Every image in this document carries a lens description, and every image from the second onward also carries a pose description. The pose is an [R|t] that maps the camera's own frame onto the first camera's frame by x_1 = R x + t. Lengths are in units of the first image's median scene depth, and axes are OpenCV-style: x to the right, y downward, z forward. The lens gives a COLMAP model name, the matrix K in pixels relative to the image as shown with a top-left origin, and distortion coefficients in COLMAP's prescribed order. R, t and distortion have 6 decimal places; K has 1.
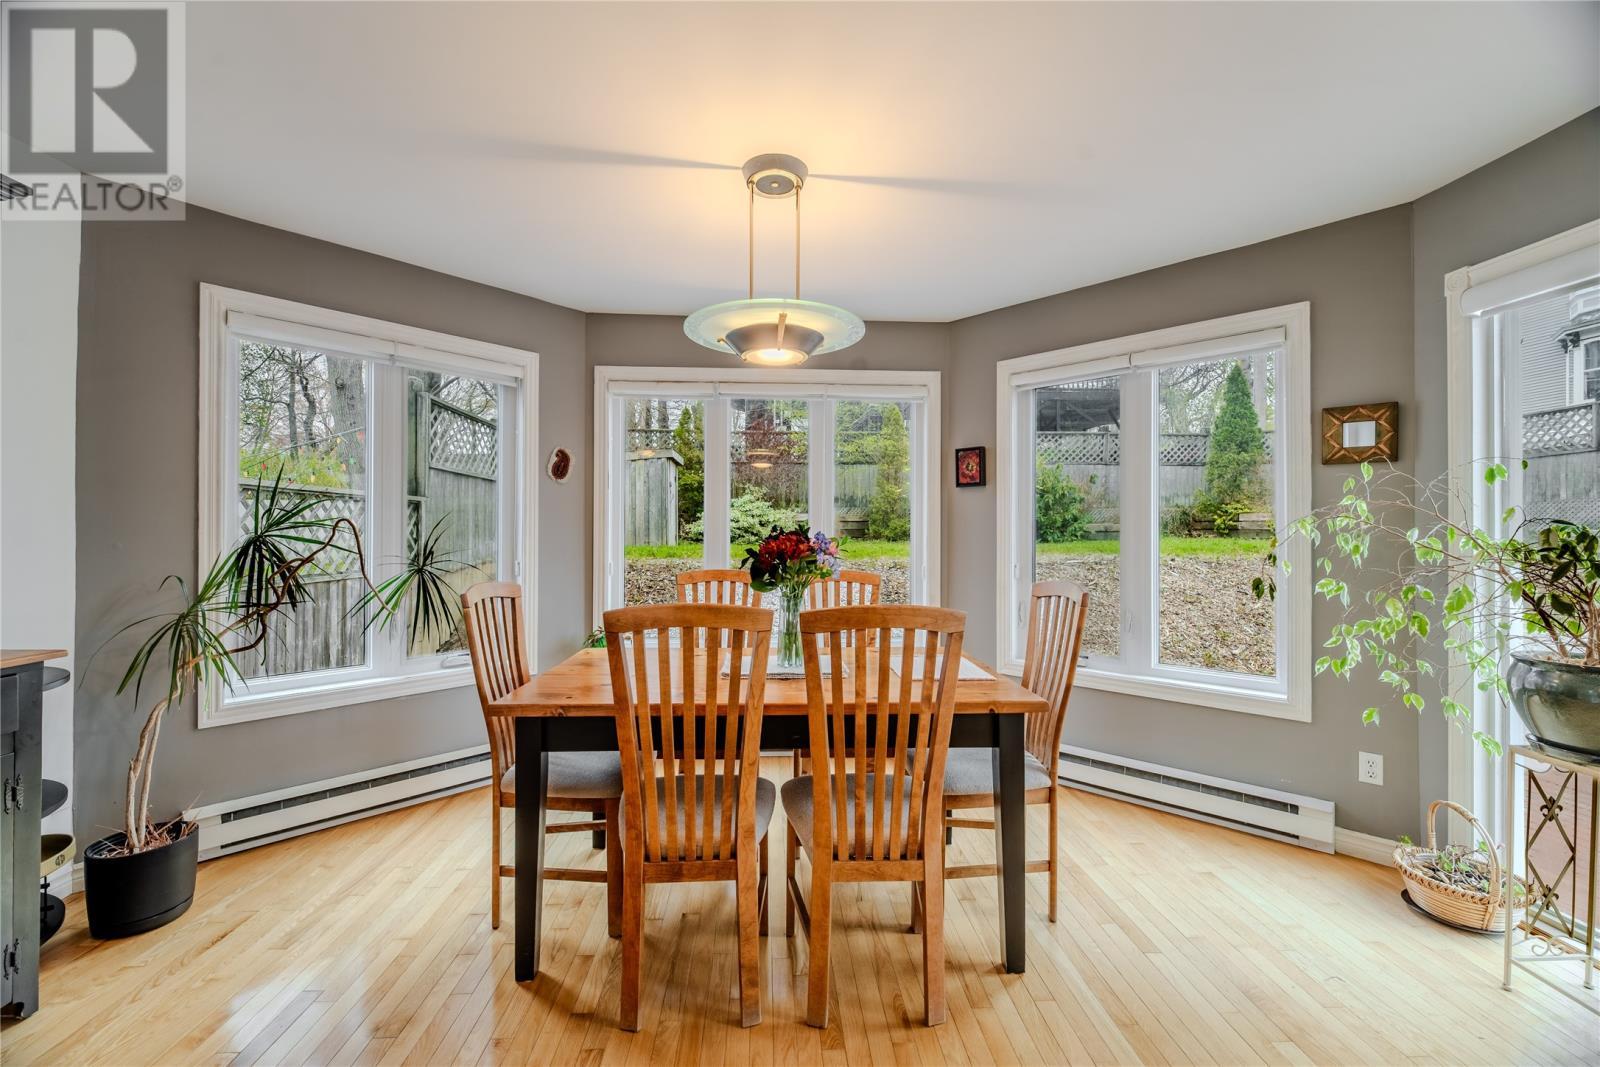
lens RADIAL K [[687.7, 0, 800.0], [0, 687.7, 533.5], [0, 0, 1]] dist [0.000614, 0.000044]
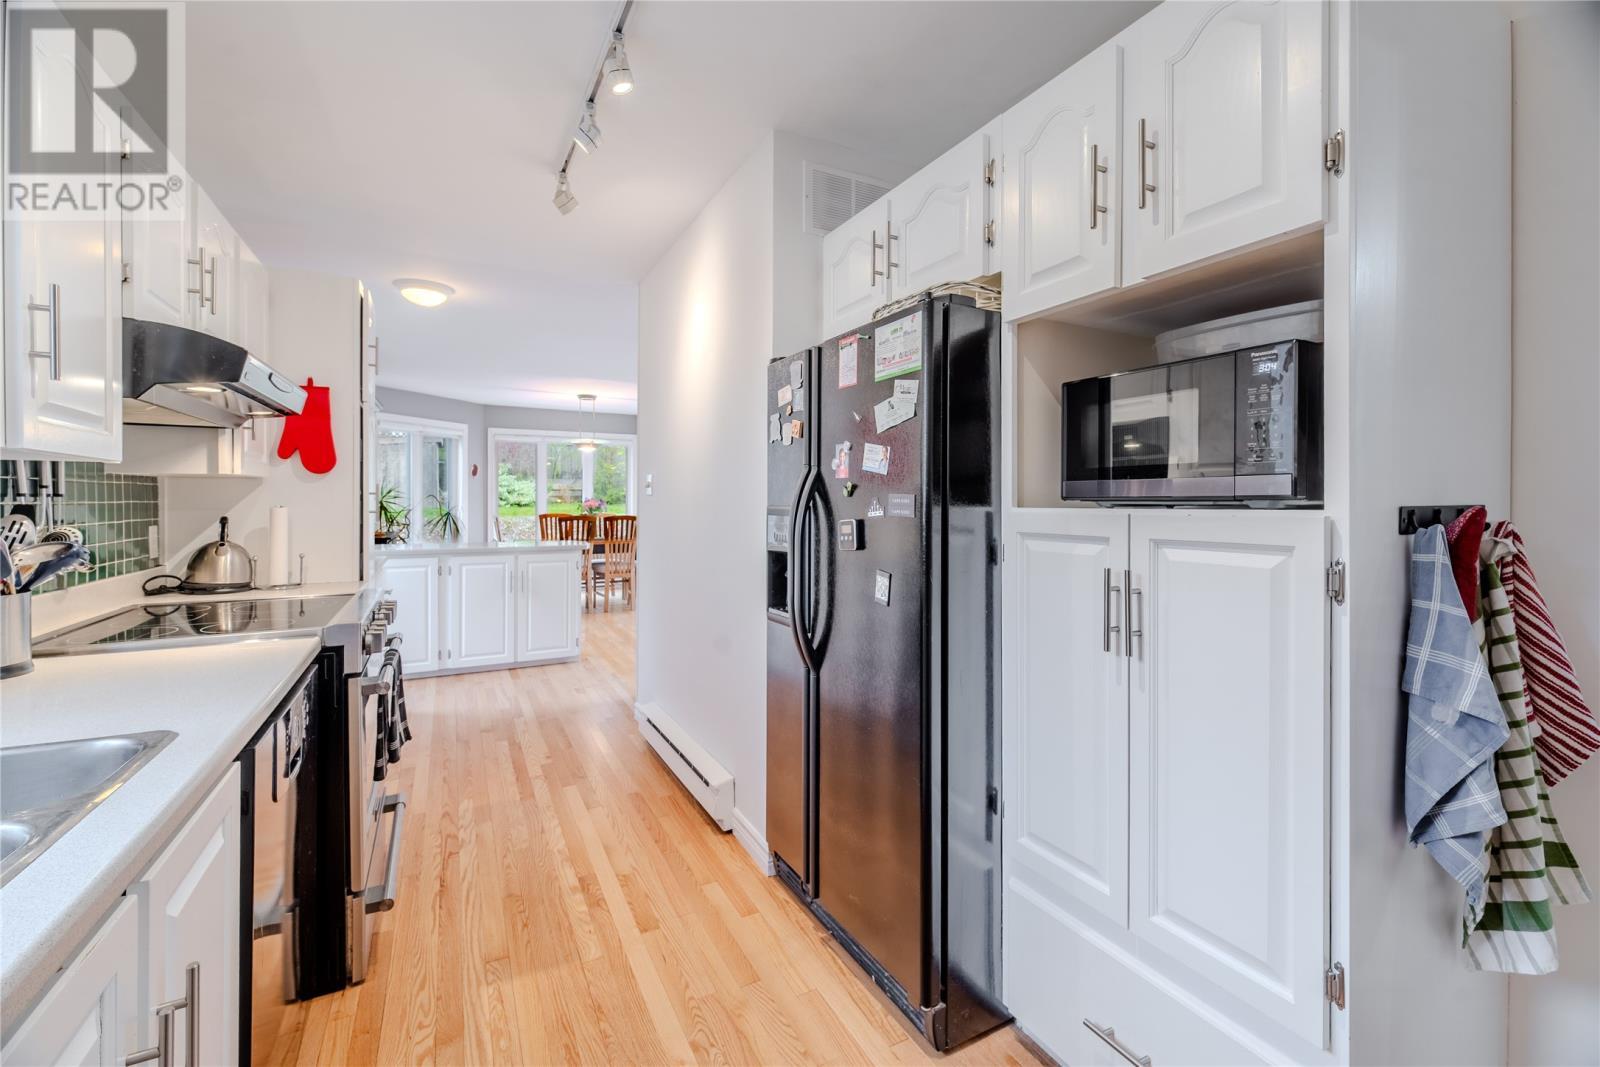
lens RADIAL K [[687.7, 0, 800.0], [0, 687.7, 533.5], [0, 0, 1]] dist [0.000614, 0.000044]
pose [[0.917945, -0.018130, 0.396294, -0.265377], [-0.000994, 0.998847, 0.047998, -0.000058], [-0.396707, -0.044454, 0.916868, -1.603708]]
